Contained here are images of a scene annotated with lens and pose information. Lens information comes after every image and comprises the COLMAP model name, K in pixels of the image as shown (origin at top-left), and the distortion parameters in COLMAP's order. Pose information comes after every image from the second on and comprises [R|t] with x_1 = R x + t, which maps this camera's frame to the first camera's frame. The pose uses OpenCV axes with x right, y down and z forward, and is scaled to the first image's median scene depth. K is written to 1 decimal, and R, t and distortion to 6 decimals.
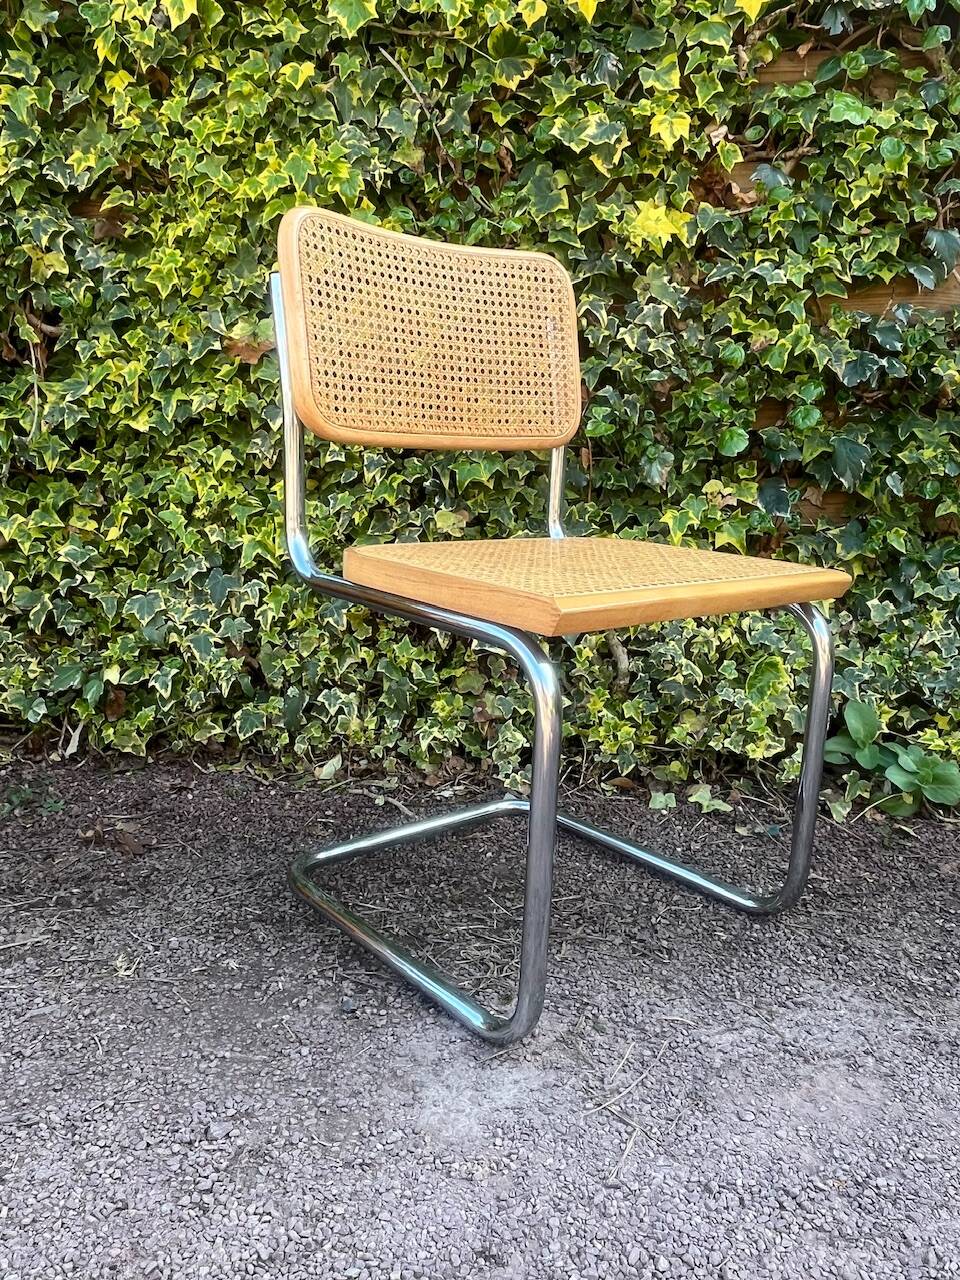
lens RADIAL K [[967.3, 0, 491.8], [0, 967.3, 640.3], [0, 0, 1]] dist [-0.009496, 0.003950]
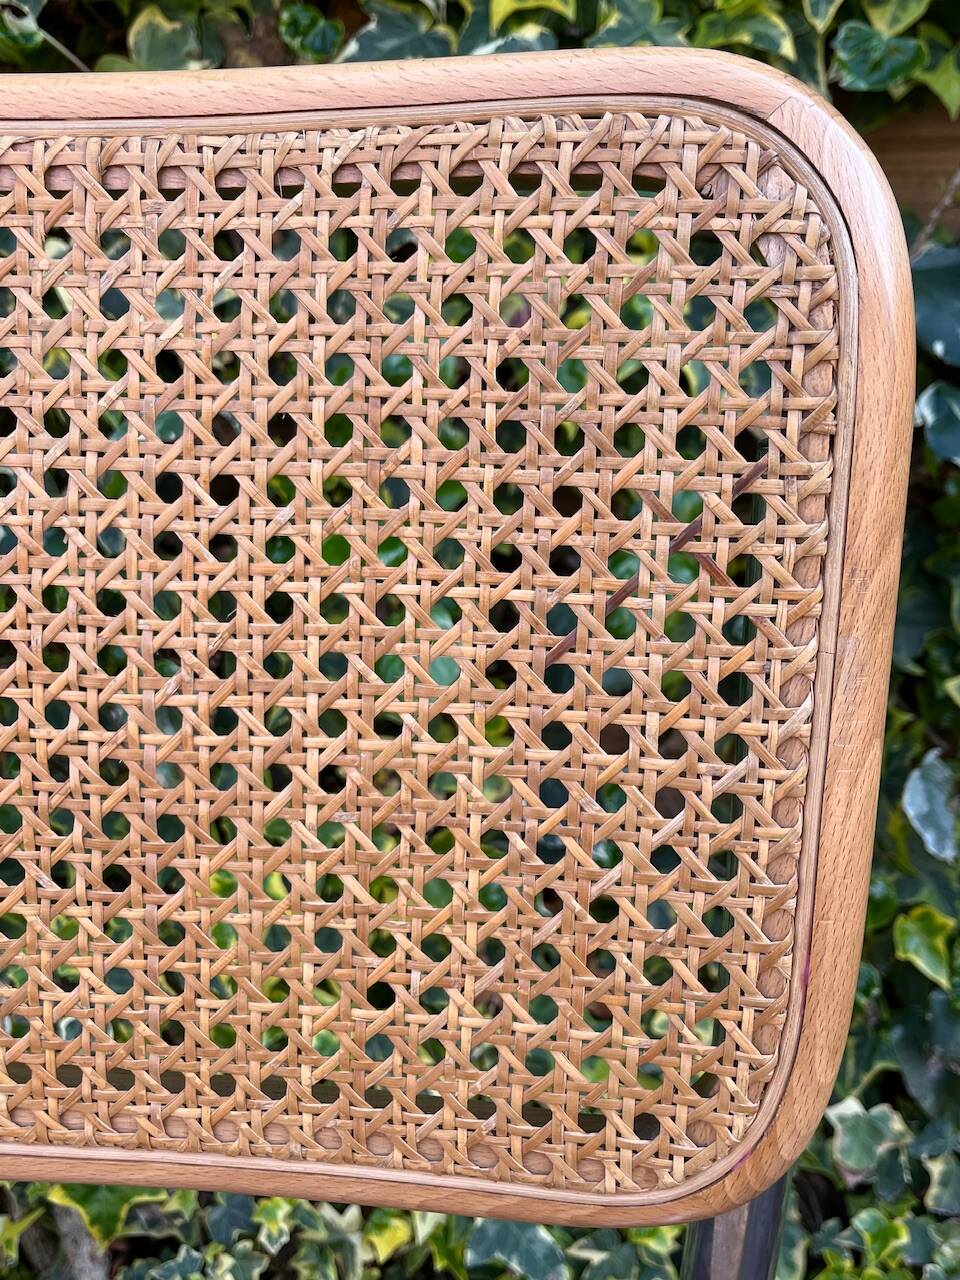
lens RADIAL K [[1231.3, 0, 473.1], [0, 1231.3, 633.7], [0, 0, 1]] dist [0.022840, 0.000000]
pose [[0.998022, 0.003045, 0.062789, 0.241286], [-0.012016, 0.989650, 0.143000, -0.263563], [-0.061703, -0.143472, 0.987729, 0.610417]]
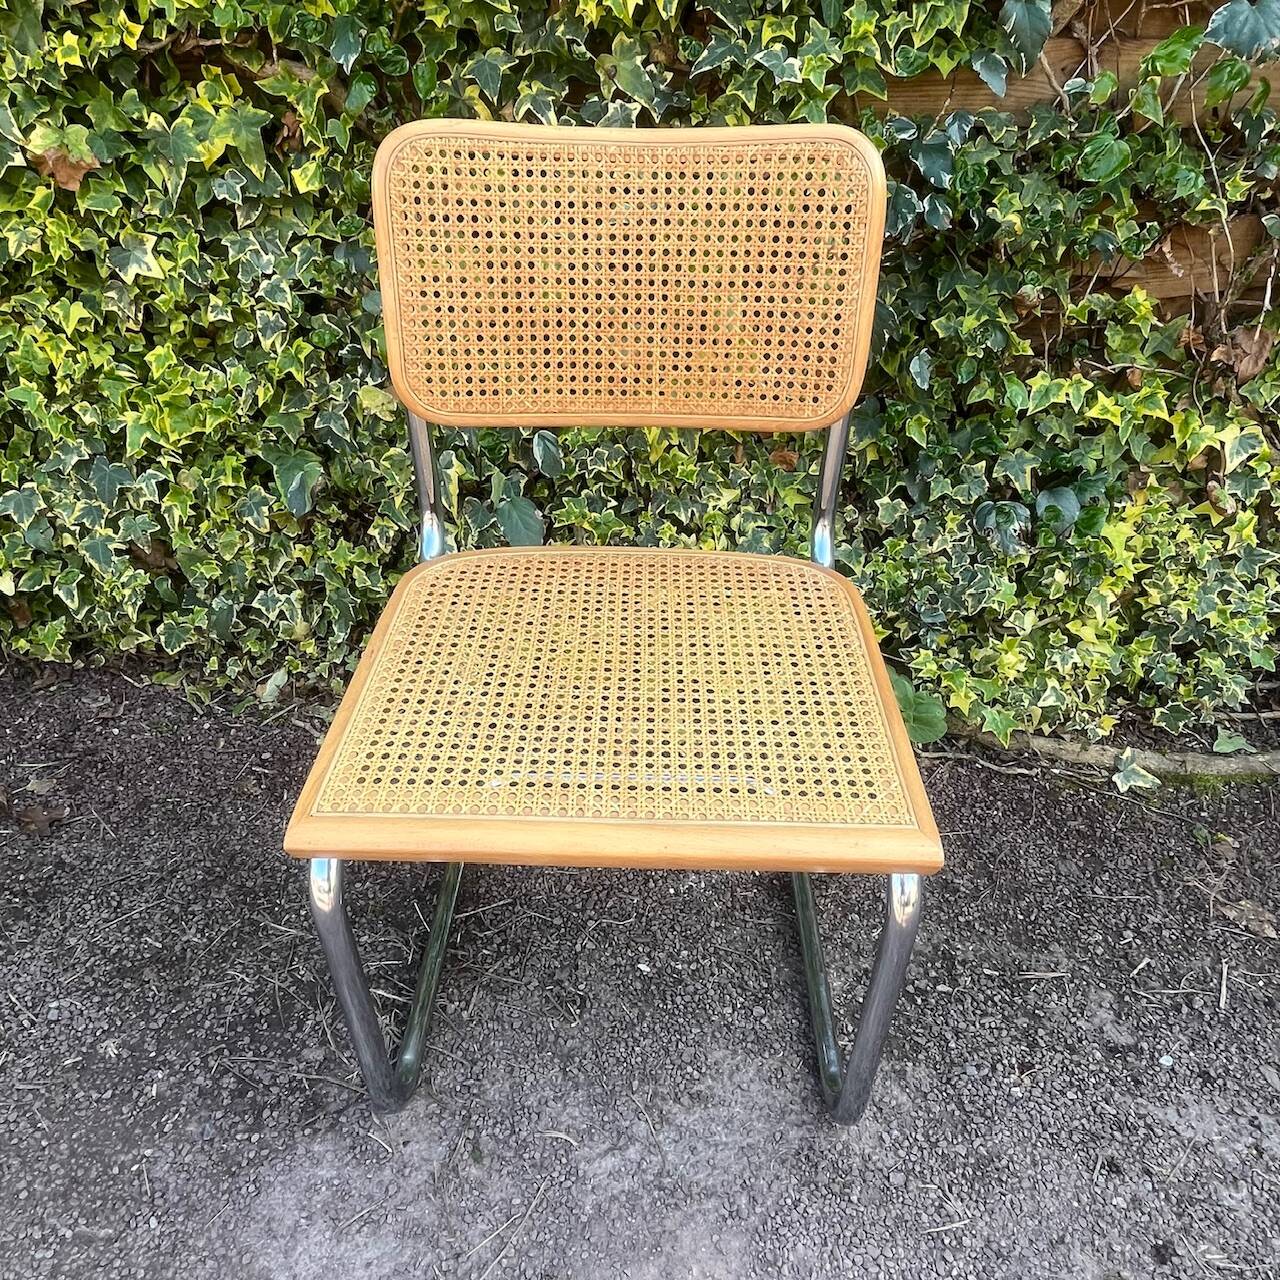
lens RADIAL K [[917.2, 0, 646.5], [0, 917.2, 637.3], [0, 0, 1]] dist [-0.005592, -0.000174]
pose [[0.998963, -0.020308, 0.040756, 0.151105], [0.001811, 0.912057, 0.410060, -0.265716], [-0.045499, -0.409561, 0.911147, 0.220226]]
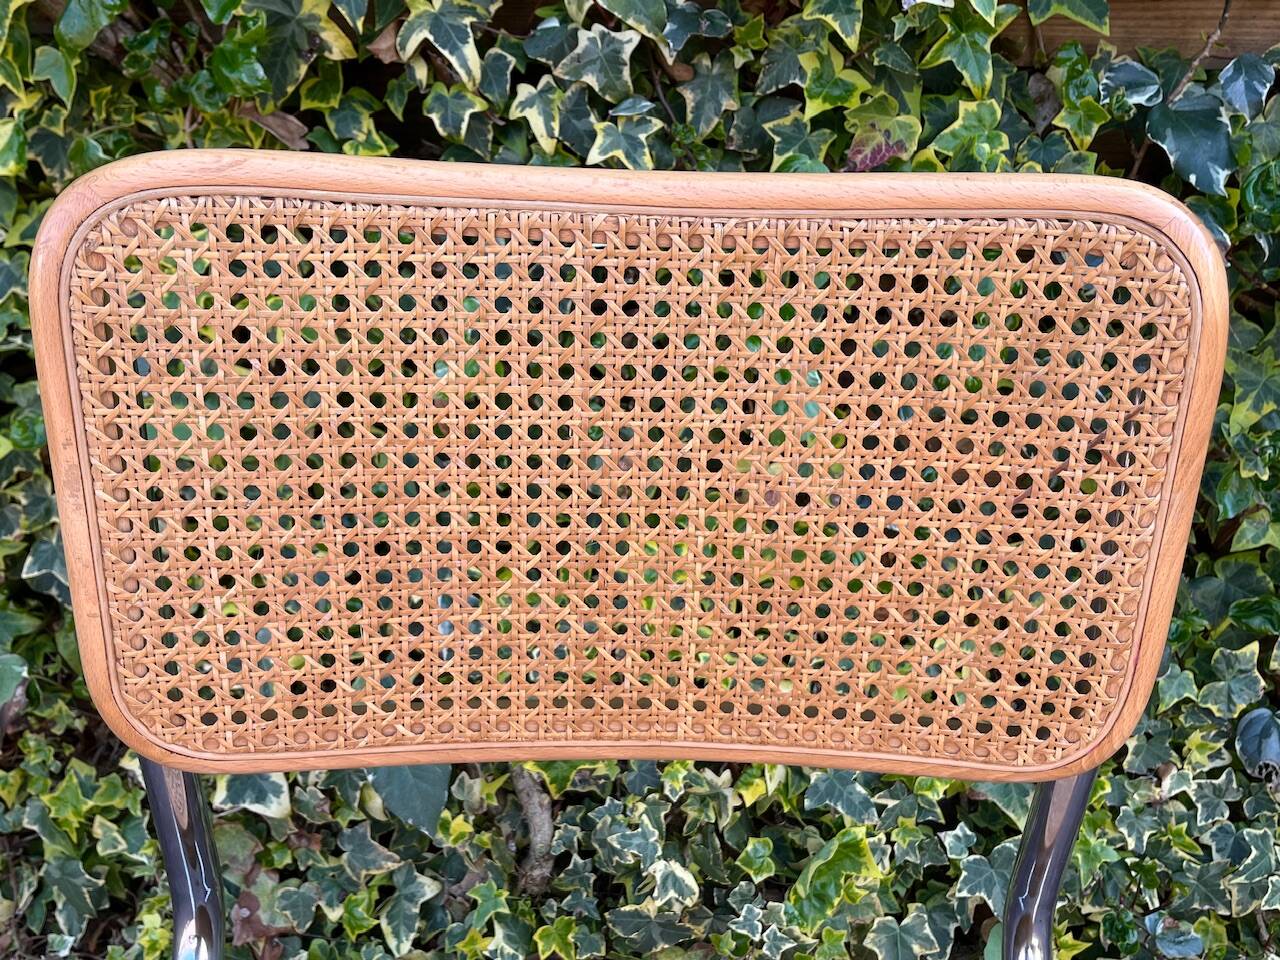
lens RADIAL K [[1231.3, 0, 646.5], [0, 1231.3, 493.0], [0, 0, 1]] dist [0.022840, 0.000000]
pose [[0.997188, -0.013757, 0.073670, 0.147158], [-0.011917, 0.941394, 0.337098, -0.341695], [-0.073990, -0.337028, 0.938583, 0.488939]]
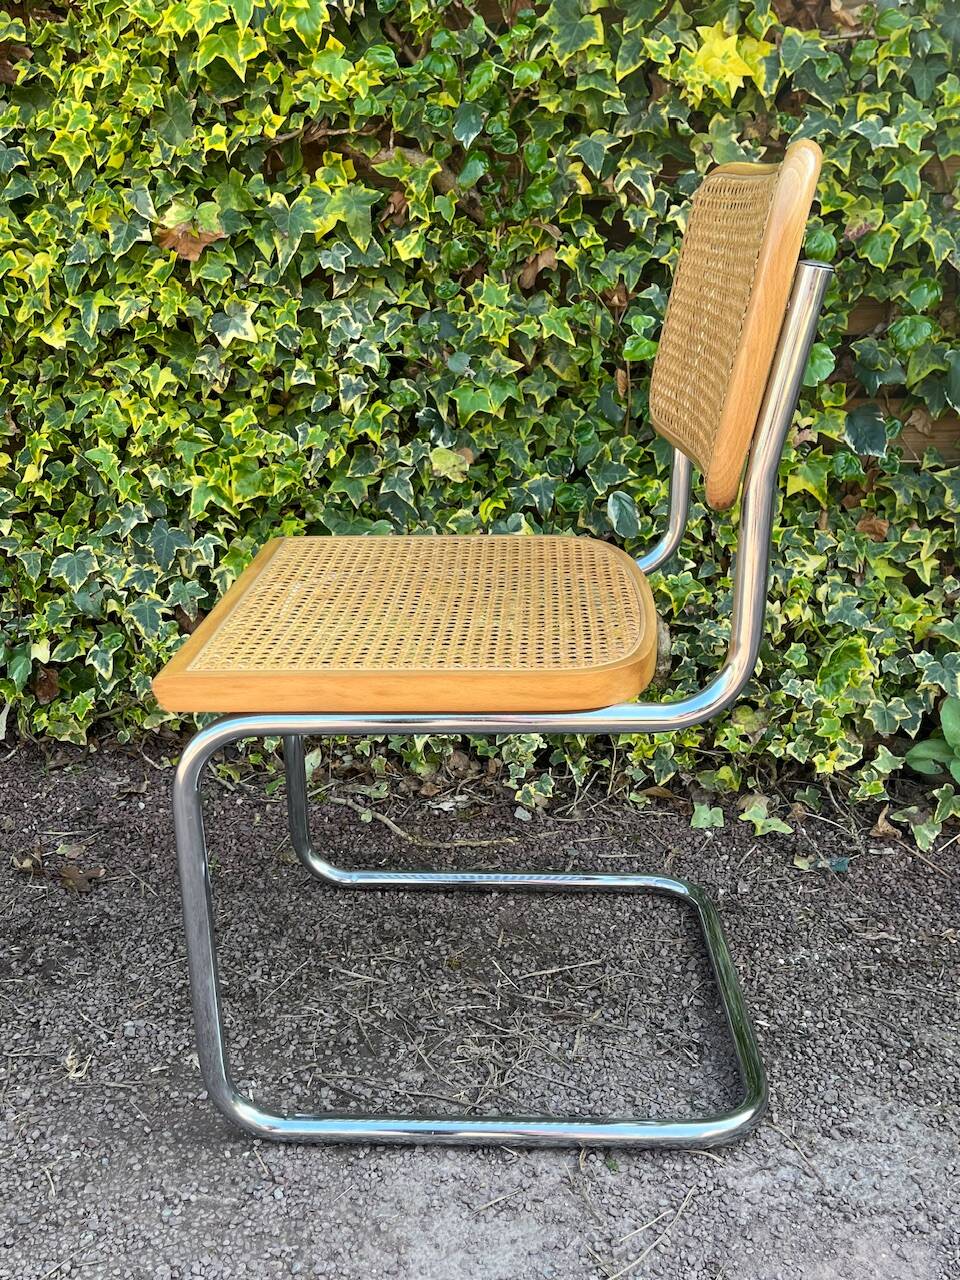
lens RADIAL K [[1231.3, 0, 463.2], [0, 1231.3, 650.3], [0, 0, 1]] dist [0.022840, 0.000000]
pose [[0.998835, 0.002133, -0.048199, 0.017950], [0.006247, 0.984898, 0.173025, -0.151317], [0.047840, -0.173124, 0.983737, -0.019136]]
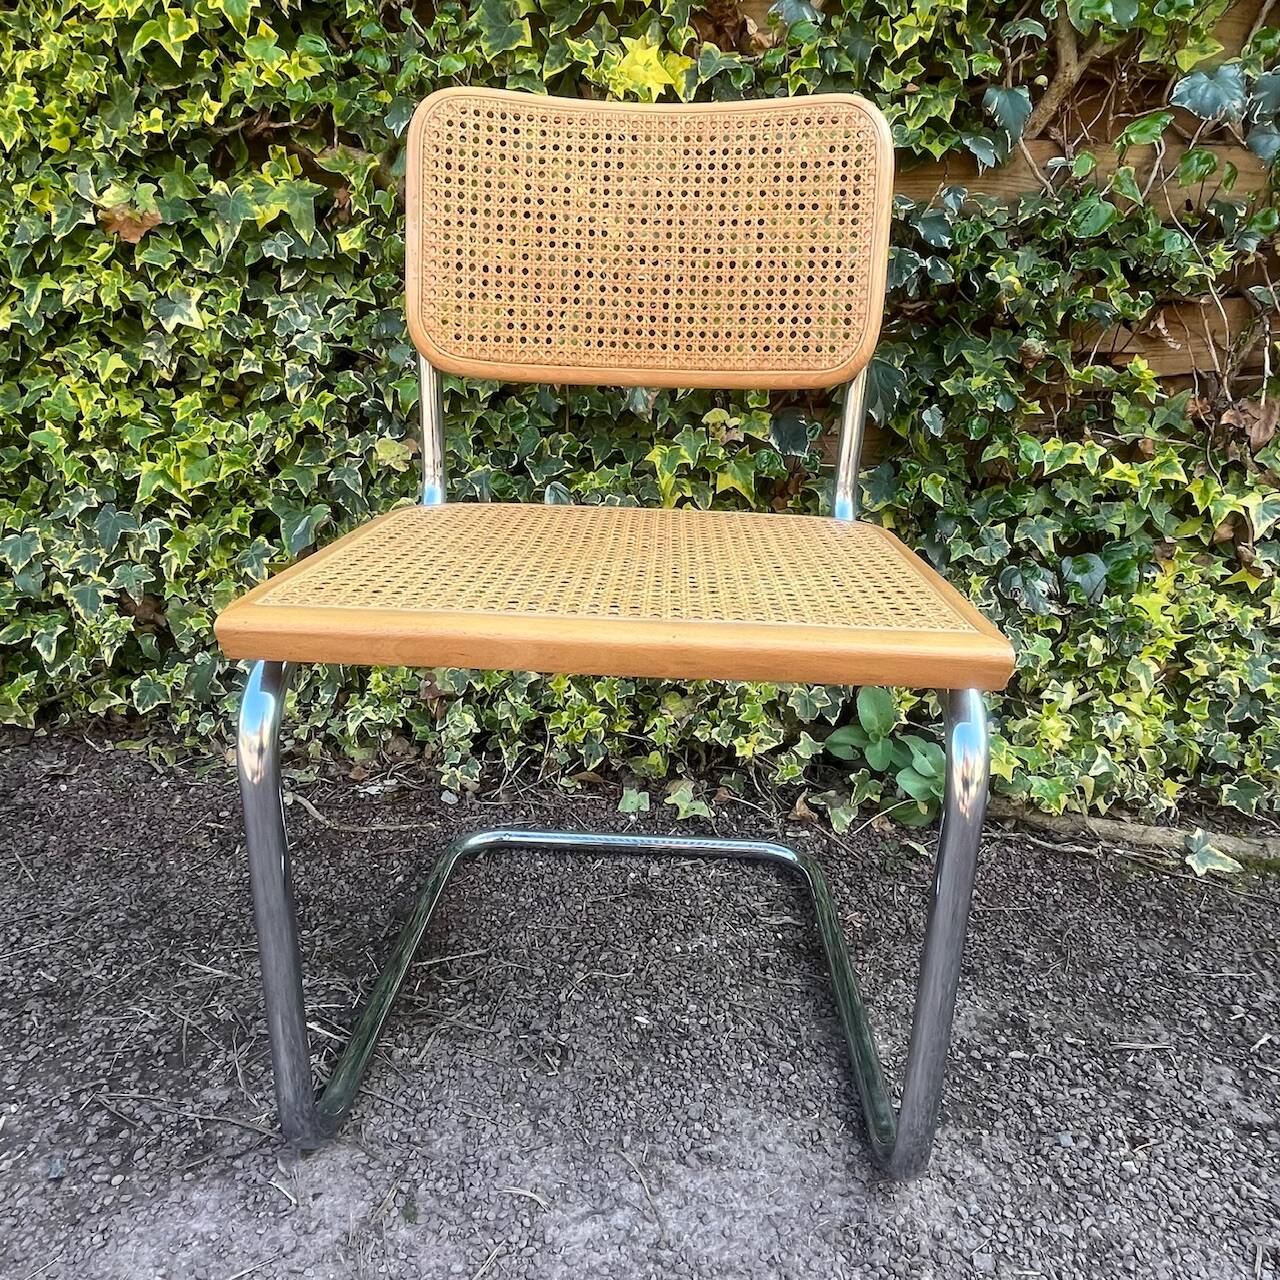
lens RADIAL K [[917.2, 0, 647.6], [0, 917.2, 637.1], [0, 0, 1]] dist [-0.005592, -0.000174]
pose [[0.999351, 0.016719, 0.031915, 0.153719], [-0.020089, 0.993908, 0.108364, -0.058523], [-0.029909, -0.108935, 0.993599, 0.219360]]
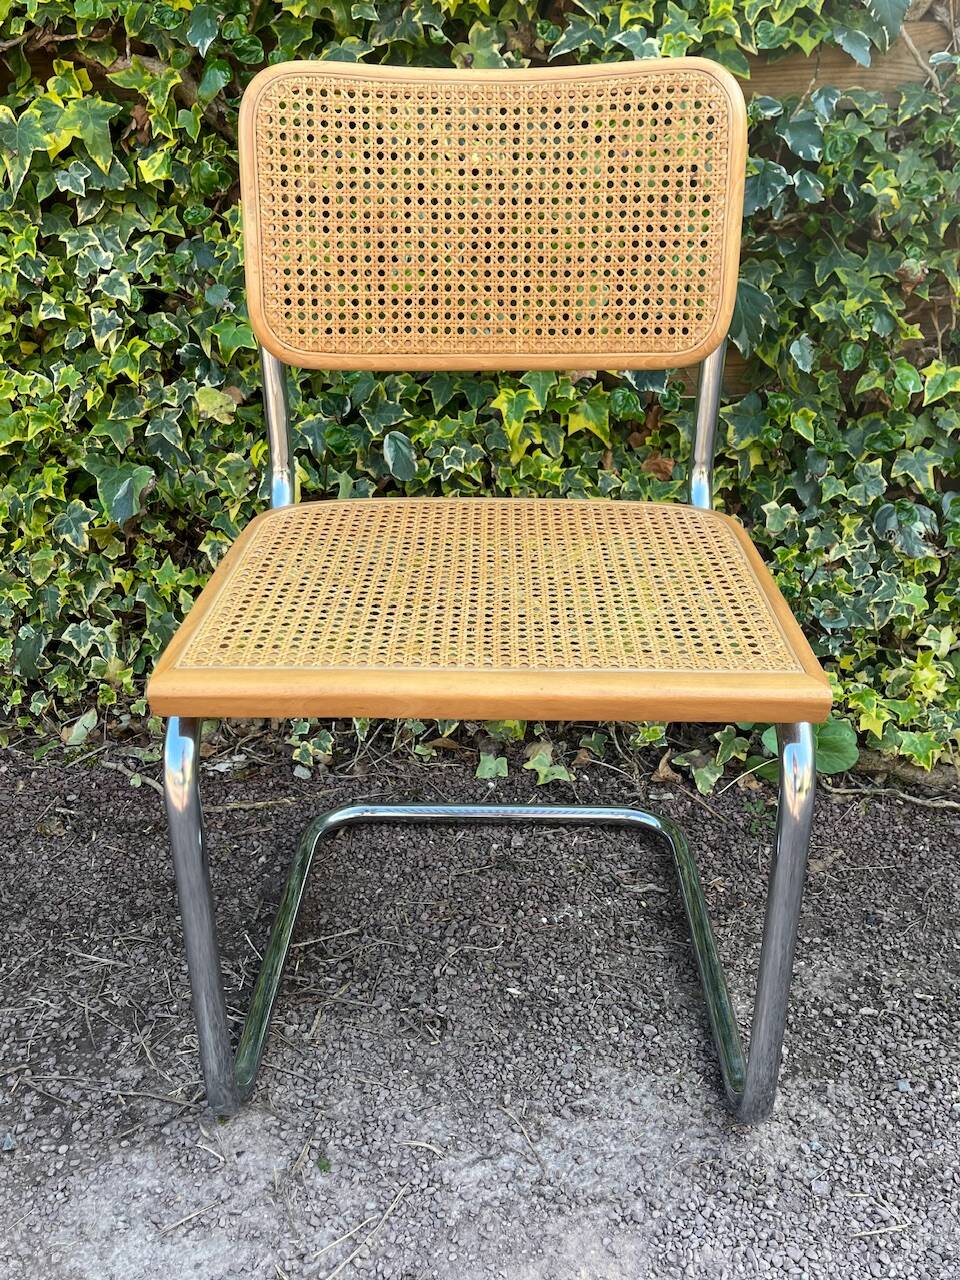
lens RADIAL K [[1157.3, 0, 480.1], [0, 1157.3, 650.4], [0, 0, 1]] dist [0.026565, -0.011310]
pose [[0.999271, -0.023930, 0.029737, 0.134263], [0.016163, 0.971060, 0.238288, -0.153381], [-0.034578, -0.237634, 0.970739, 0.081522]]
